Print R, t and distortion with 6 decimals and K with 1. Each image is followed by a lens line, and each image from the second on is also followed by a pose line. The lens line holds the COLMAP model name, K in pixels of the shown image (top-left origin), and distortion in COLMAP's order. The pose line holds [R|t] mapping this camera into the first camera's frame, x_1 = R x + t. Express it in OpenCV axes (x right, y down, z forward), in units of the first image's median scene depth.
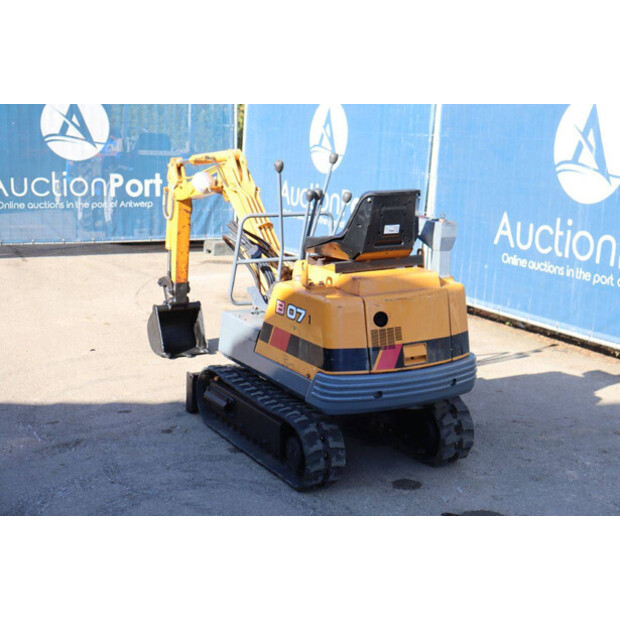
lens RADIAL K [[975.1, 0, 314.1], [0, 975.1, 306.0], [0, 0, 1]] dist [0.162929, 0.000000]
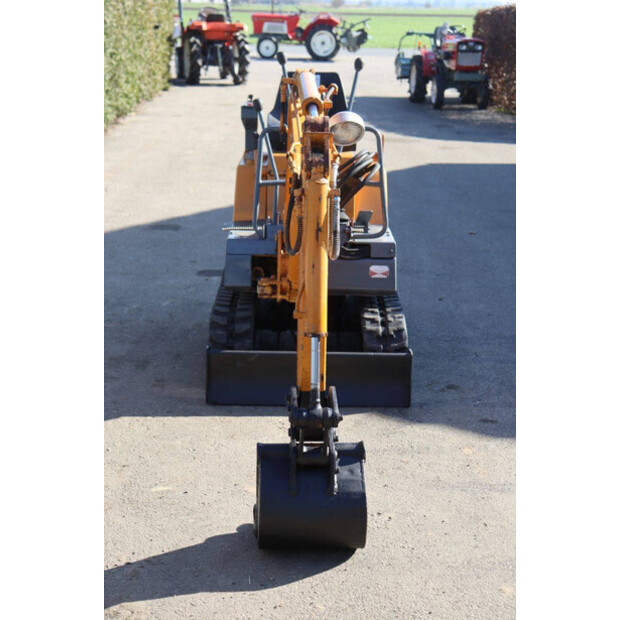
lens RADIAL K [[1112.3, 0, 307.5], [0, 1112.3, 308.2], [0, 0, 1]] dist [0.202453, 0.000000]
pose [[-0.878909, -0.140409, 0.455856, -0.477180], [0.075569, 0.902634, 0.423722, -0.361306], [-0.470966, 0.406862, -0.782723, 1.804227]]
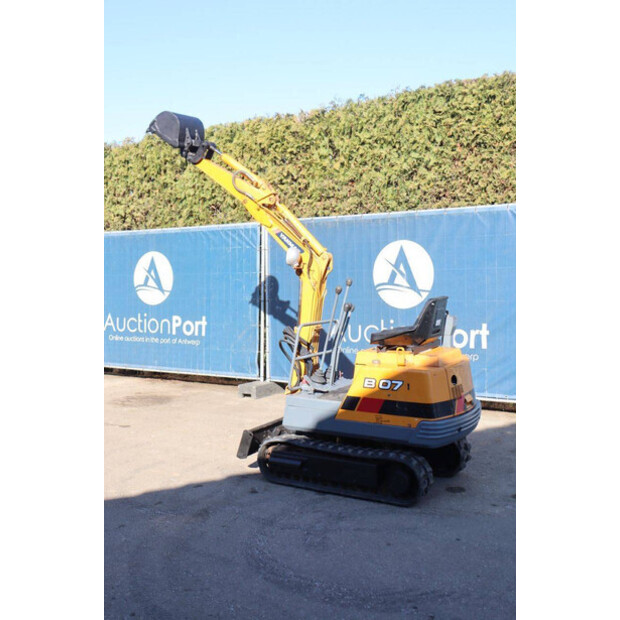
lens RADIAL K [[707.8, 0, 308.8], [0, 707.8, 312.9], [0, 0, 1]] dist [-0.017164, 0.000000]
pose [[0.874735, -0.067484, 0.479880, -0.527511], [0.127120, 0.987533, -0.092843, -0.013342], [-0.467632, 0.142216, 0.872408, 0.097606]]
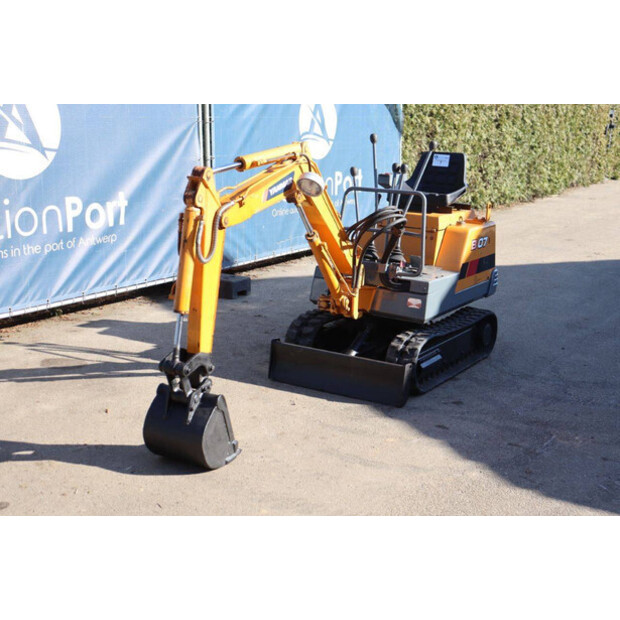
lens RADIAL K [[926.7, 0, 306.3], [0, 926.7, 301.1], [0, 0, 1]] dist [0.130532, 0.000000]
pose [[-0.495113, -0.204155, 0.844502, -0.906728], [0.136543, 0.941639, 0.307689, -0.313433], [-0.858032, 0.267652, -0.438341, 1.561331]]
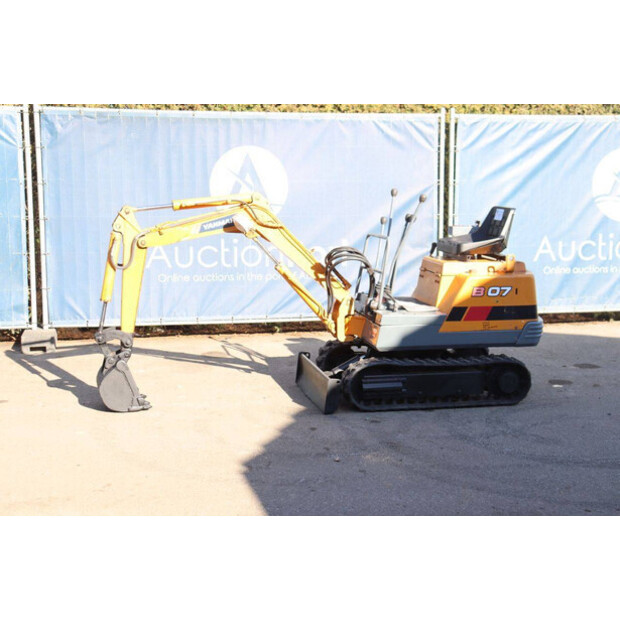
lens RADIAL K [[926.7, 0, 309.6], [0, 926.7, 298.5], [0, 0, 1]] dist [0.130532, 0.000000]
pose [[0.269567, -0.142104, 0.952439, -1.246520], [0.181877, 0.978764, 0.094556, -0.144923], [-0.945650, 0.147738, 0.289688, 0.722923]]
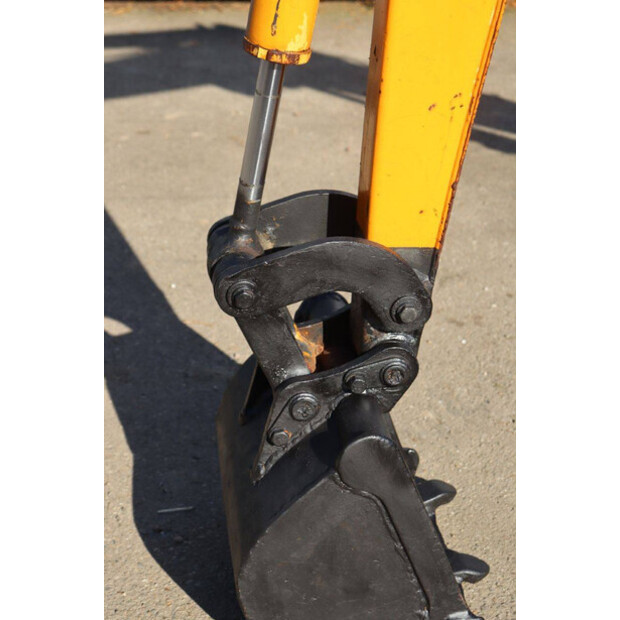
lens RADIAL K [[1278.2, 0, 309.6], [0, 1278.2, 309.5], [0, 0, 1]] dist [0.276279, 0.000000]
pose [[0.398431, -0.456594, 0.795471, -0.411331], [0.169365, 0.888995, 0.425446, -0.138238], [-0.901426, -0.034786, 0.431534, 1.194635]]
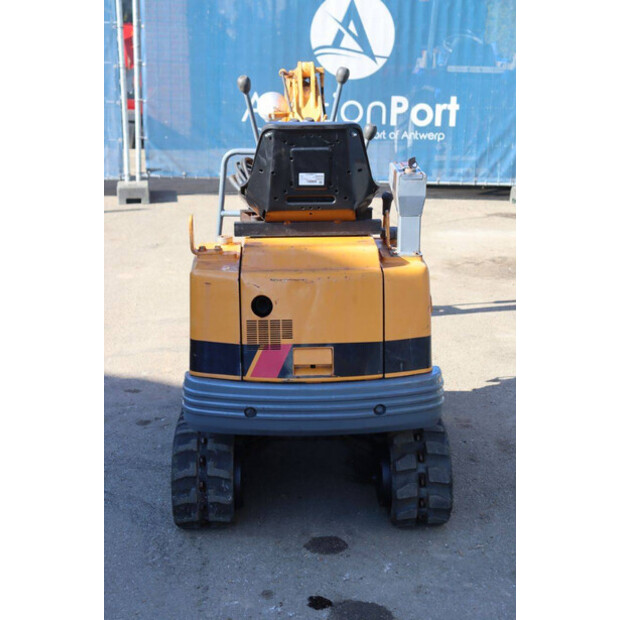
lens RADIAL K [[1194.9, 0, 307.5], [0, 1194.9, 313.6], [0, 0, 1]] dist [0.292587, 0.000000]
pose [[0.892625, 0.101648, -0.439191, 0.383644], [-0.082918, 0.994646, 0.061680, -0.029884], [0.443109, -0.018641, 0.896274, 0.194489]]
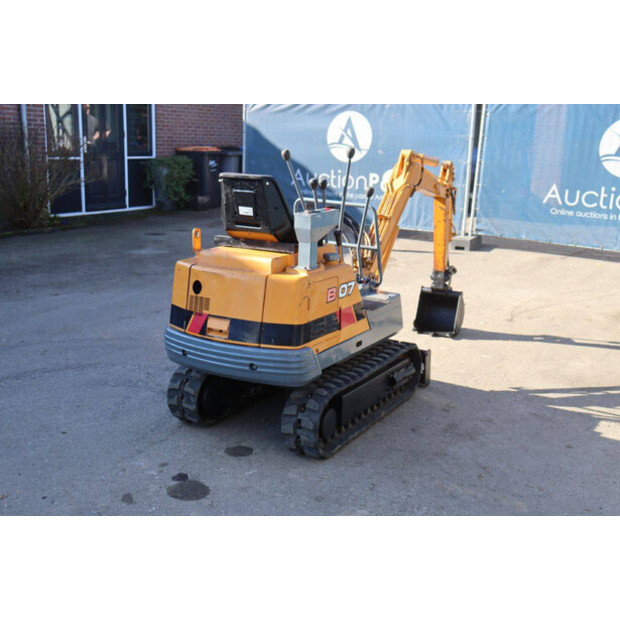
lens RADIAL K [[753.9, 0, 312.0], [0, 753.9, 308.7], [0, 0, 1]] dist [0.025934, 0.000000]
pose [[0.517411, 0.204436, -0.830958, 0.682275], [-0.196422, 0.973490, 0.117196, -0.071014], [0.832889, 0.102580, 0.543851, 0.519549]]
